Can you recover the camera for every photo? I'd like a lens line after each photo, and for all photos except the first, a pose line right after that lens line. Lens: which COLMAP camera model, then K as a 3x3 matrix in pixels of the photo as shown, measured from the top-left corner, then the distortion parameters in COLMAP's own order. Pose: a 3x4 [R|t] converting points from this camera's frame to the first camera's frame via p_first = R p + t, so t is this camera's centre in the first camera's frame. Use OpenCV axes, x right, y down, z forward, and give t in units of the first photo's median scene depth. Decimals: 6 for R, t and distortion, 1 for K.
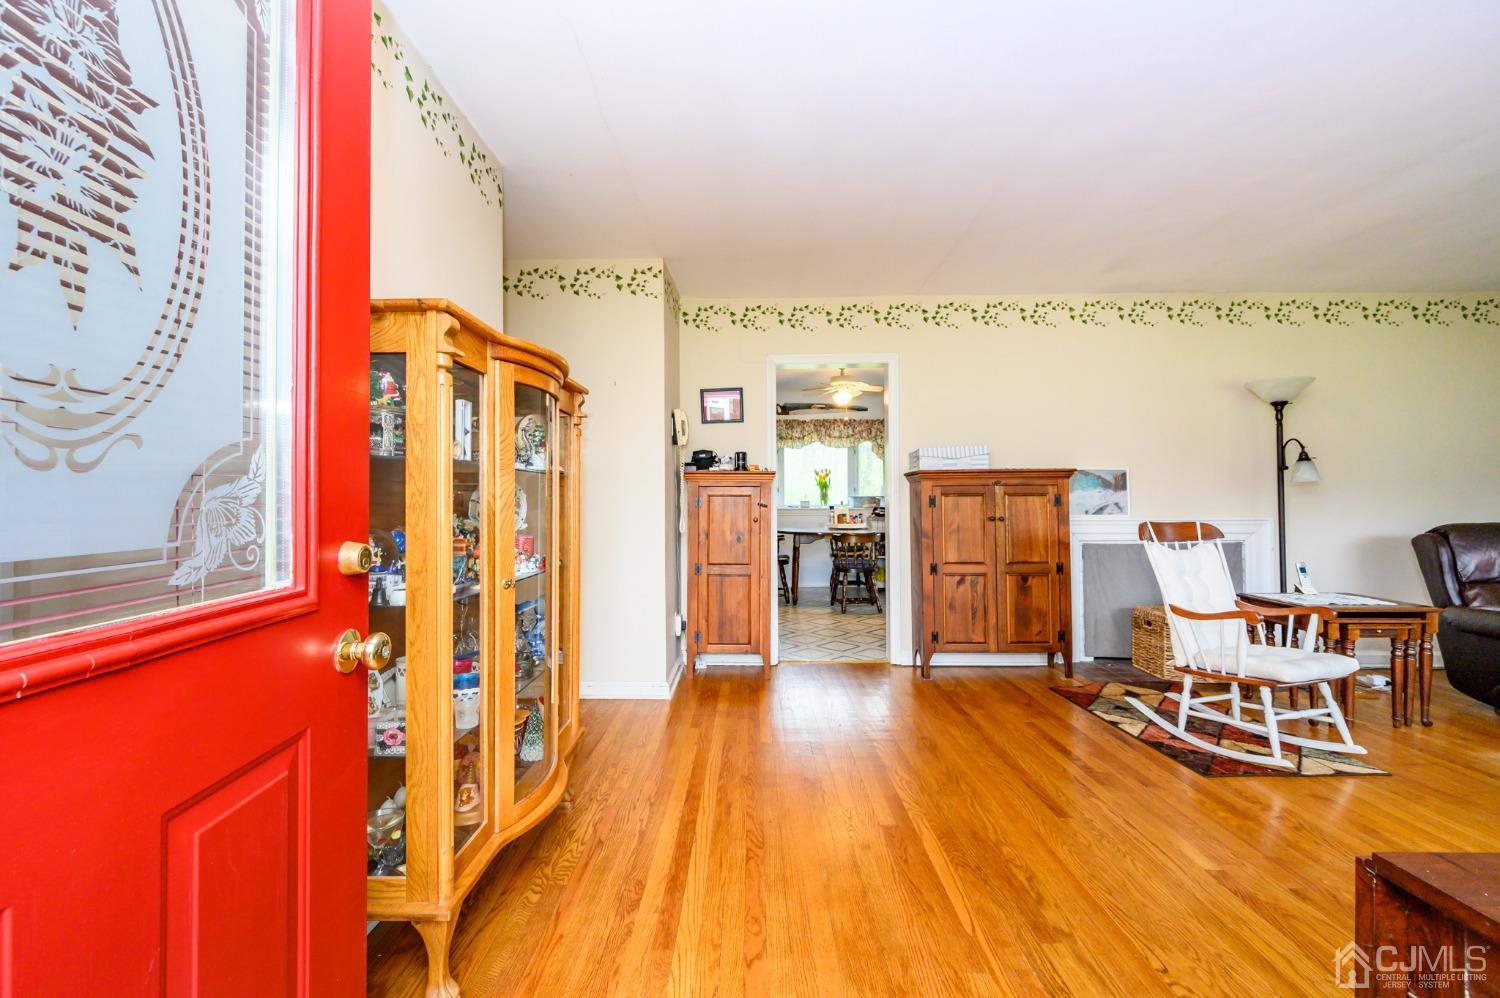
lens RADIAL K [[587.4, 0, 746.0], [0, 587.4, 492.7], [0, 0, 1]] dist [-0.001118, -0.000320]
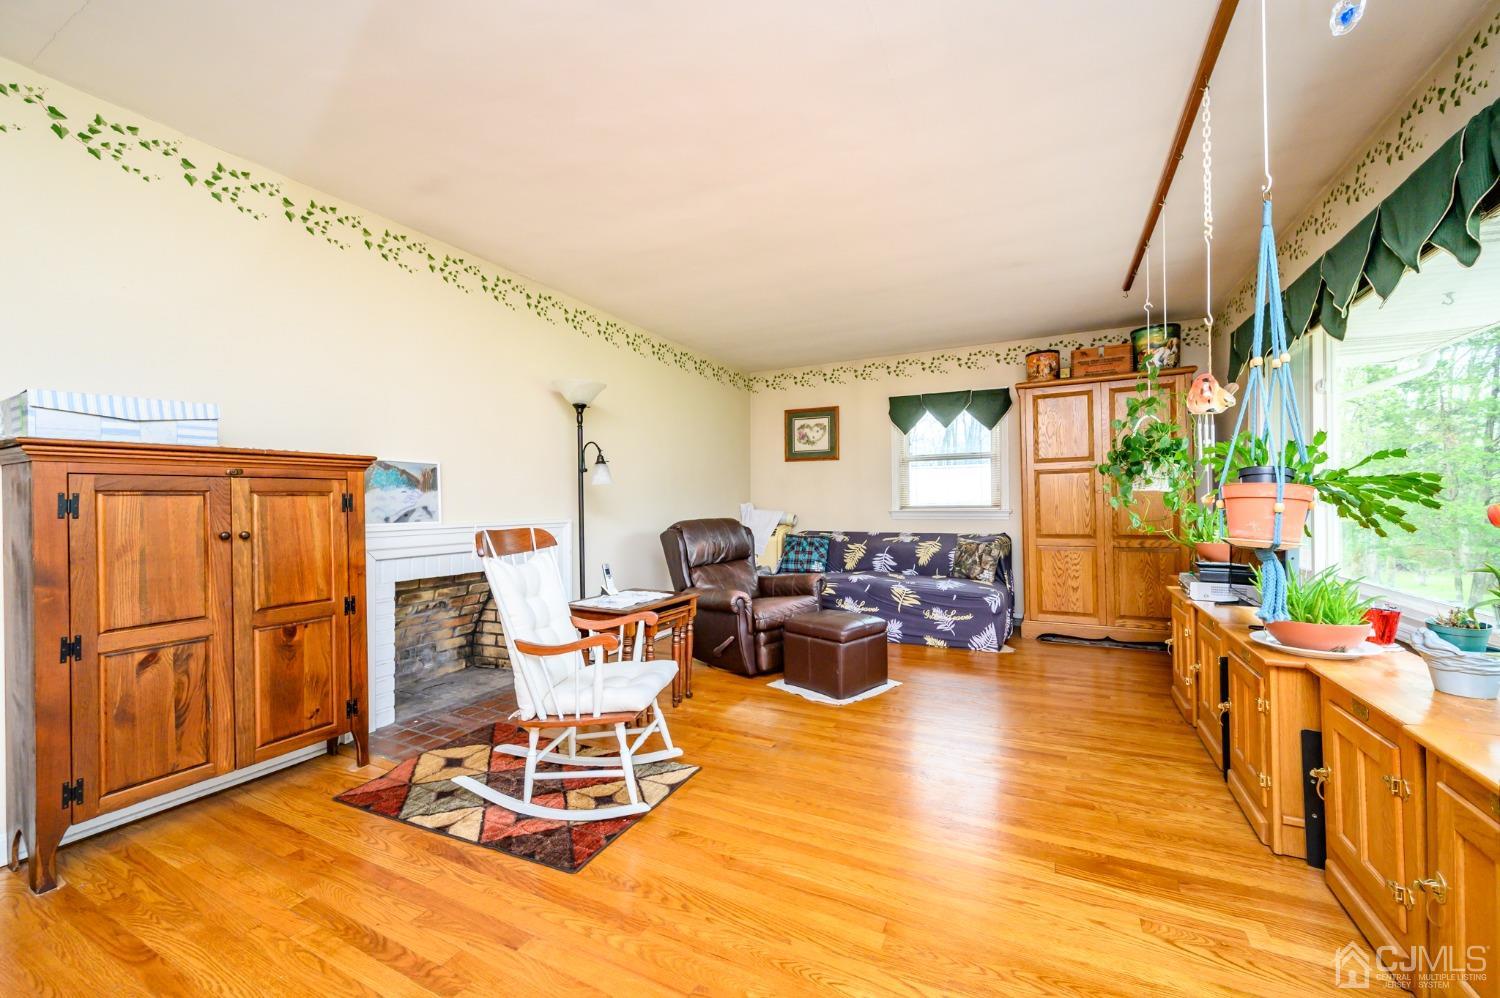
lens RADIAL K [[594.6, 0, 750.0], [0, 594.6, 499.0], [0, 0, 1]] dist [0.000840, -0.000182]
pose [[0.442720, 0.004204, 0.896650, 0.132695], [-0.004092, 0.999988, -0.002668, 0.008768], [-0.896650, -0.002488, 0.442732, 0.300595]]
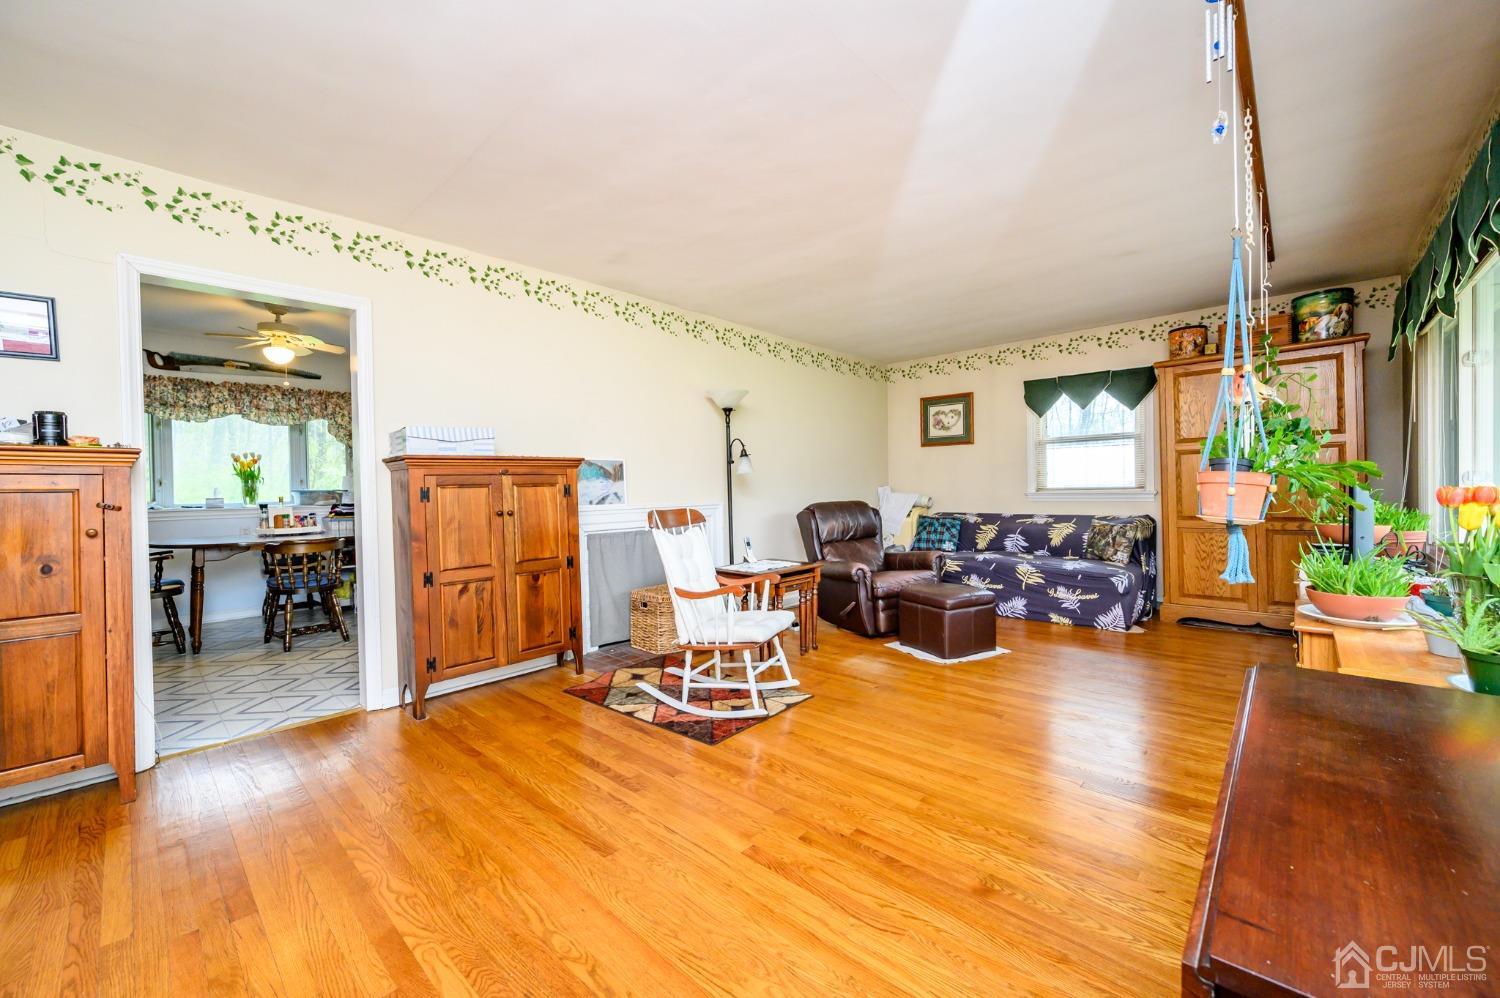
lens RADIAL K [[587.4, 0, 746.0], [0, 587.4, 492.7], [0, 0, 1]] dist [-0.001118, -0.000320]
pose [[0.673249, -0.016402, 0.739234, 0.023805], [0.007502, 0.999854, 0.015353, 0.003637], [-0.739378, -0.004791, 0.673273, 0.148402]]
